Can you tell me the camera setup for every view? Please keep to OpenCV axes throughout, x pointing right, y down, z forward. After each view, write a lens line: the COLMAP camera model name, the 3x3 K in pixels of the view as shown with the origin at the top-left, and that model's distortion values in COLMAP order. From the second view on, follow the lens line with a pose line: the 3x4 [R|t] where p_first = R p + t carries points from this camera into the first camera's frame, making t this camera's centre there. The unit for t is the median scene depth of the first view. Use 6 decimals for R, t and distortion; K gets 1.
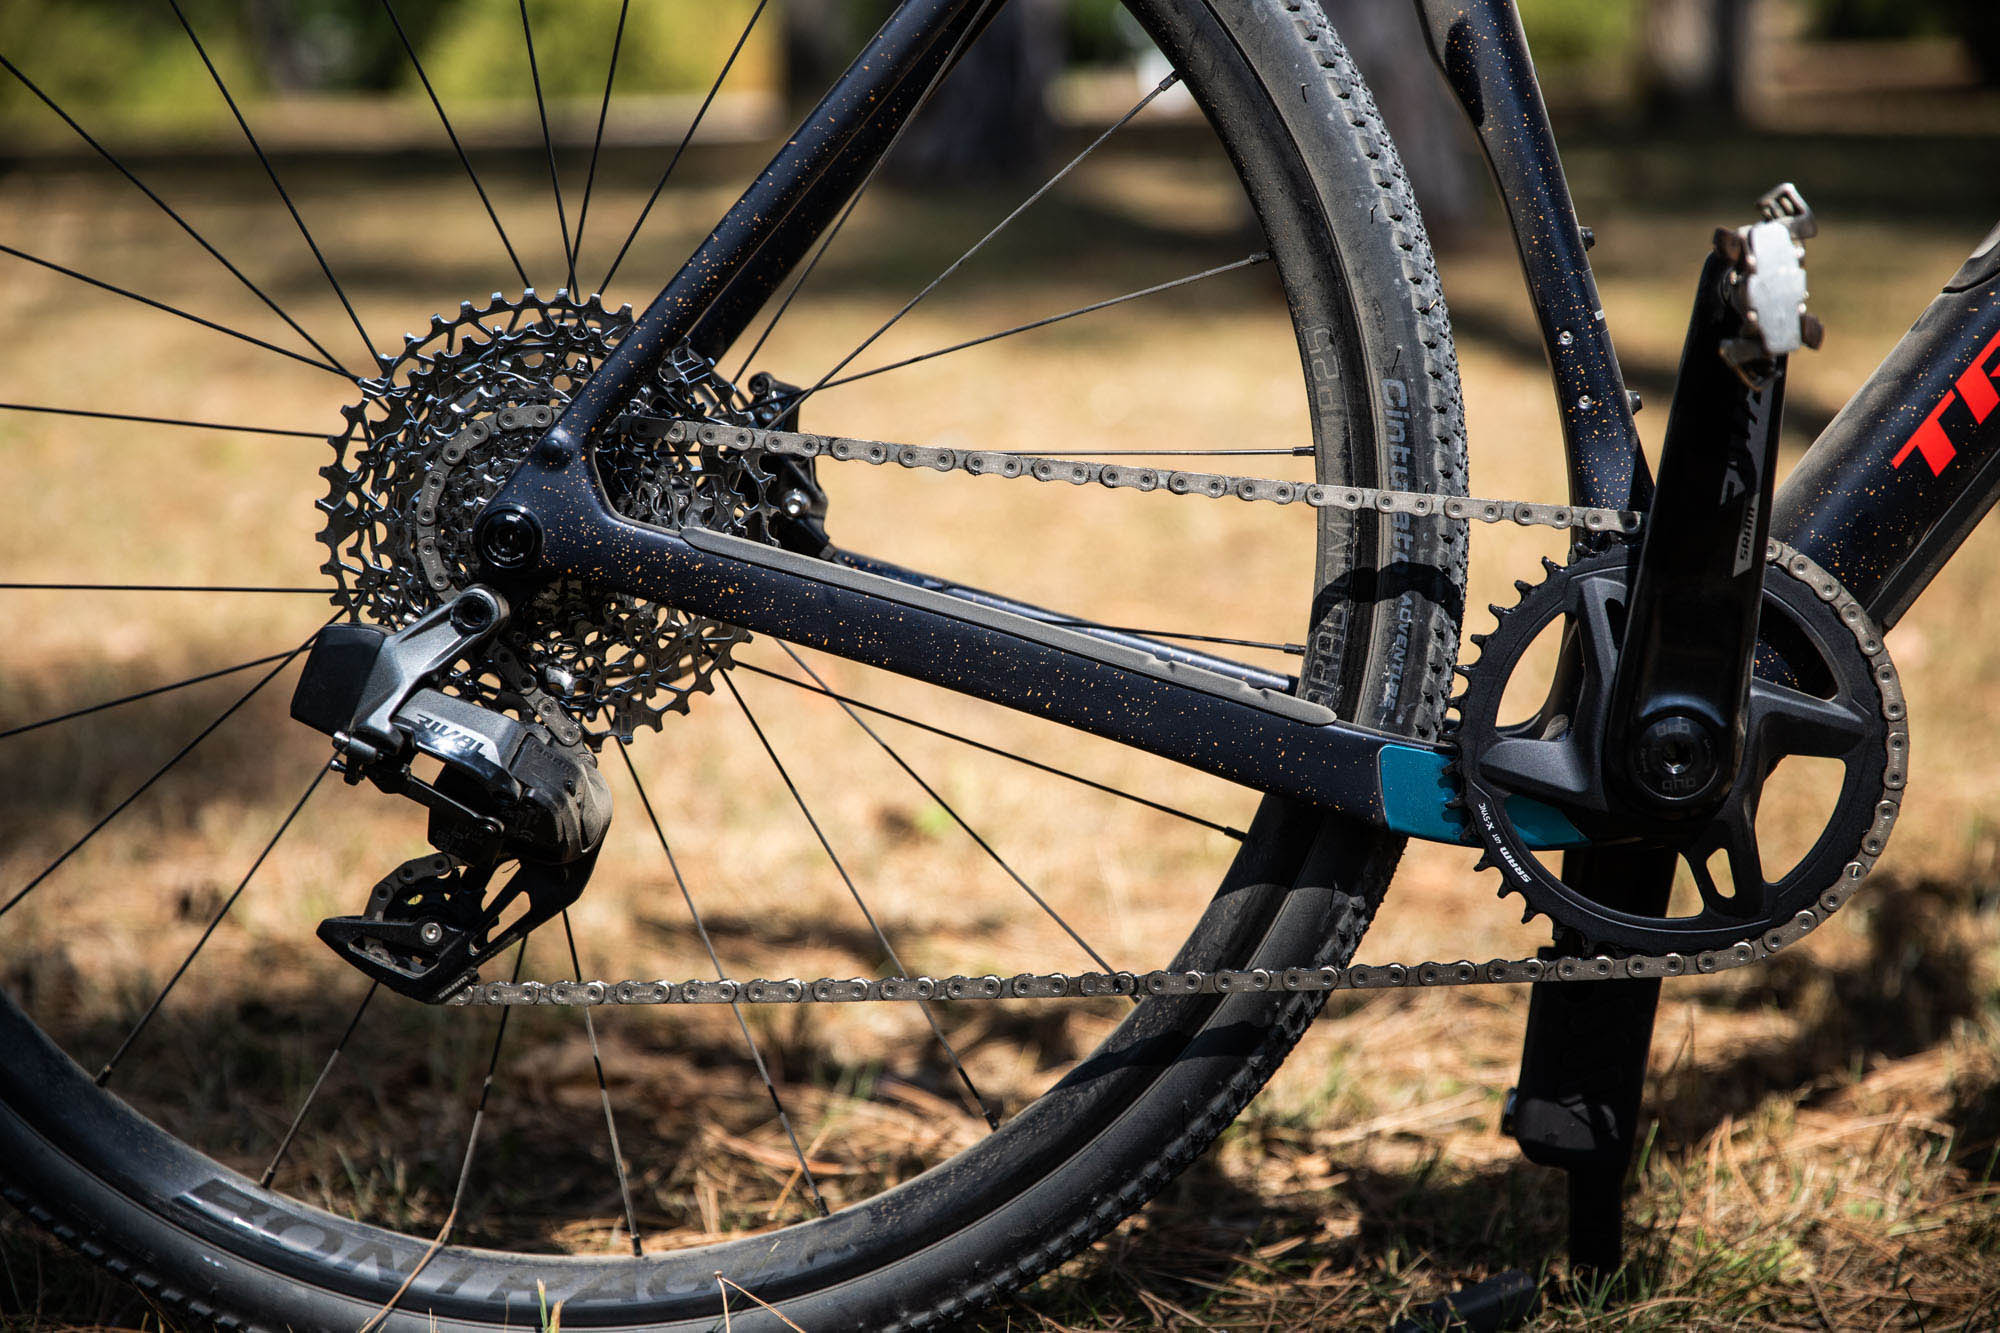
lens RADIAL K [[3848.3, 0, 1000.0], [0, 3848.3, 666.5], [0, 0, 1]] dist [0.204142, -0.139891]
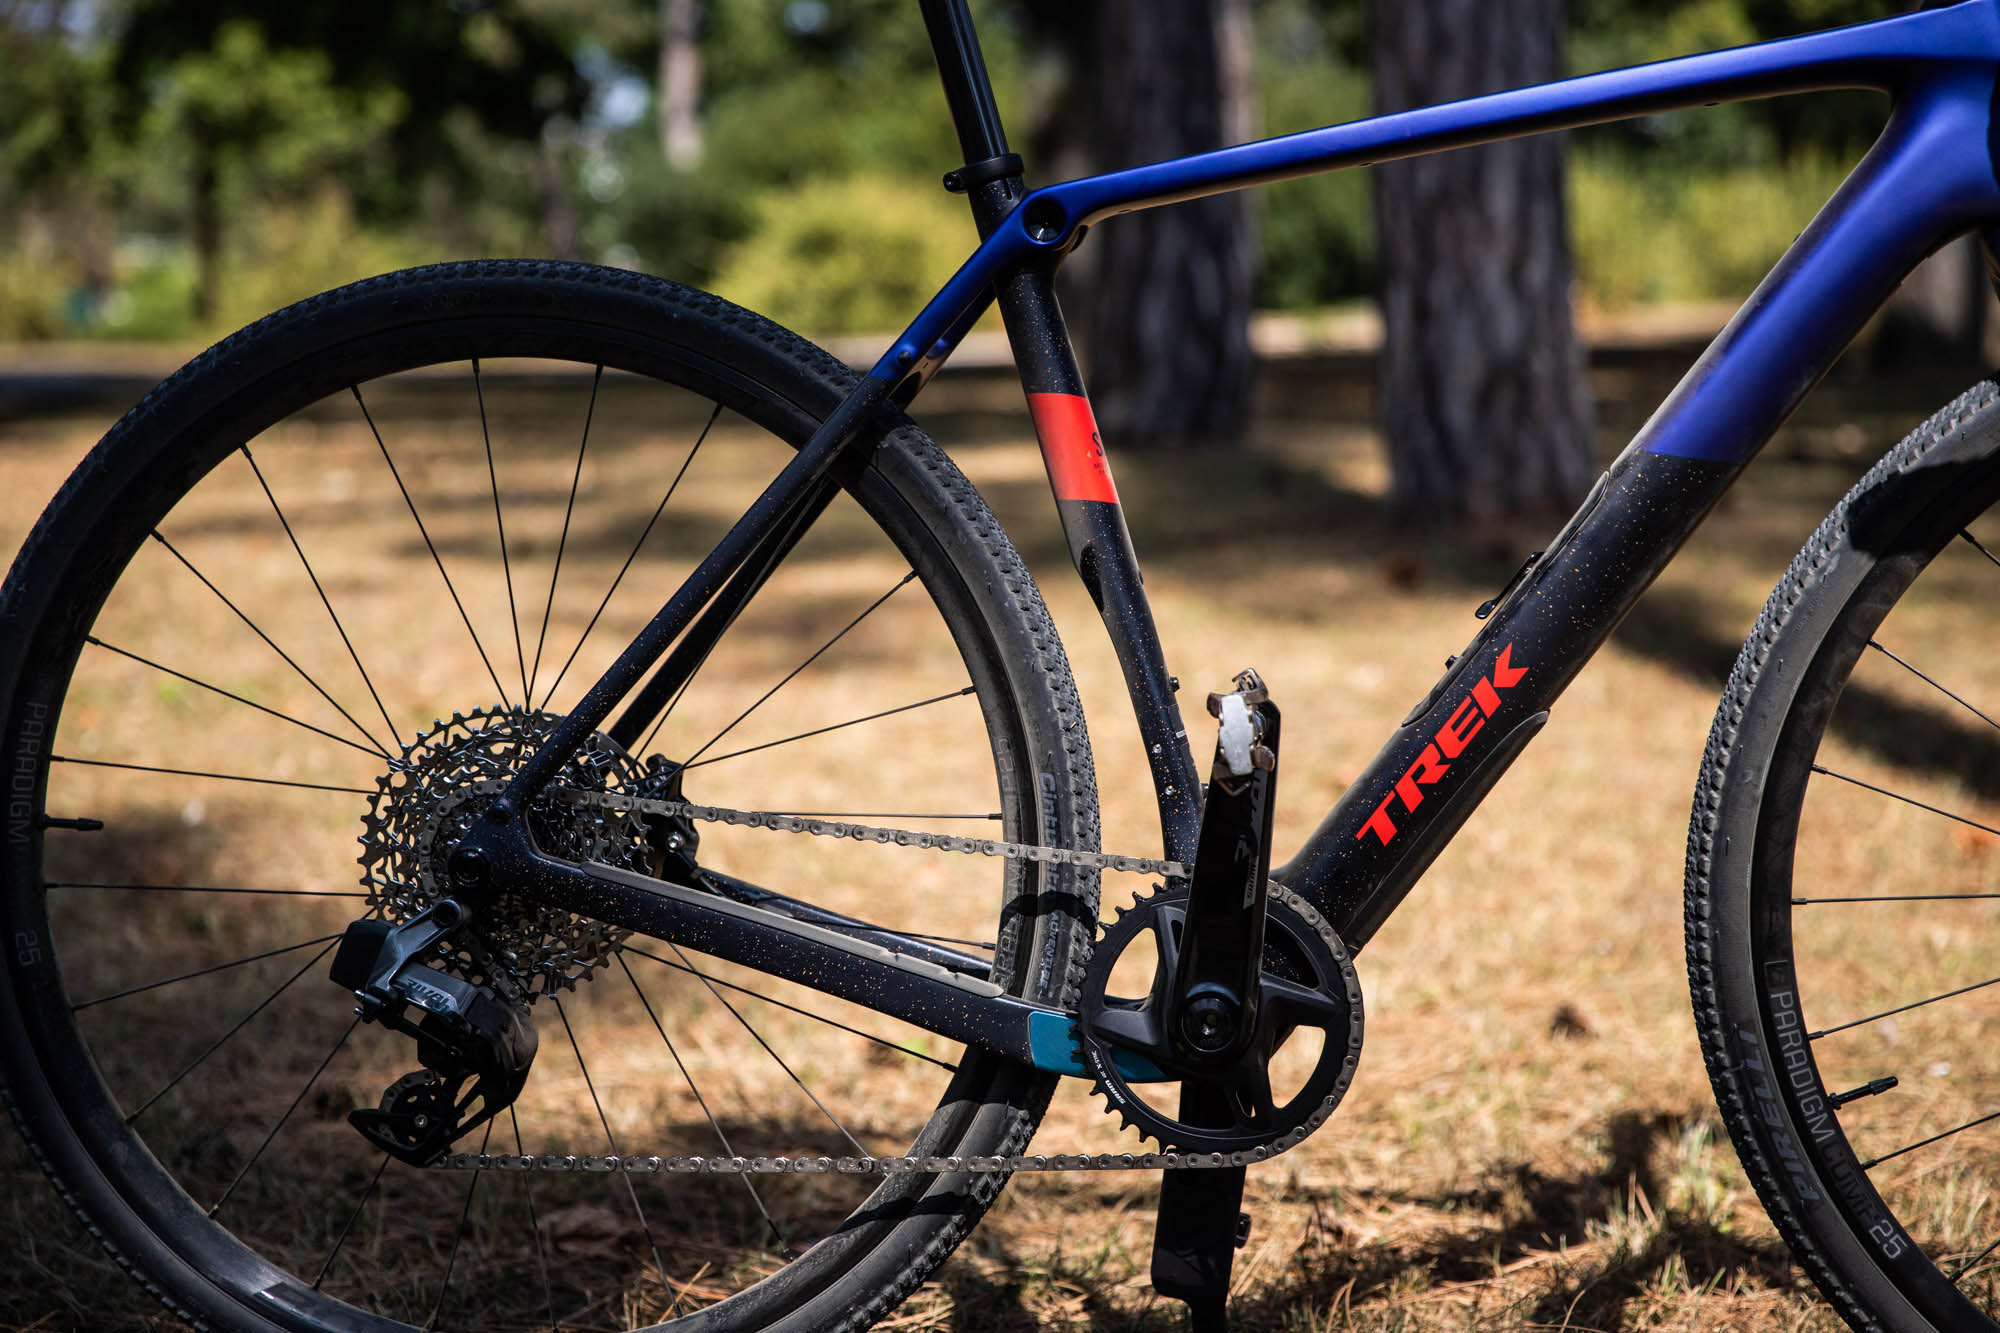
lens RADIAL K [[3848.3, 0, 1000.0], [0, 3848.3, 666.5], [0, 0, 1]] dist [0.204142, -0.139891]
pose [[0.997318, 0.016749, -0.071245, 0.190472], [-0.020845, 0.998148, -0.057141, -0.028373], [0.070156, 0.058473, 0.995821, -0.530657]]
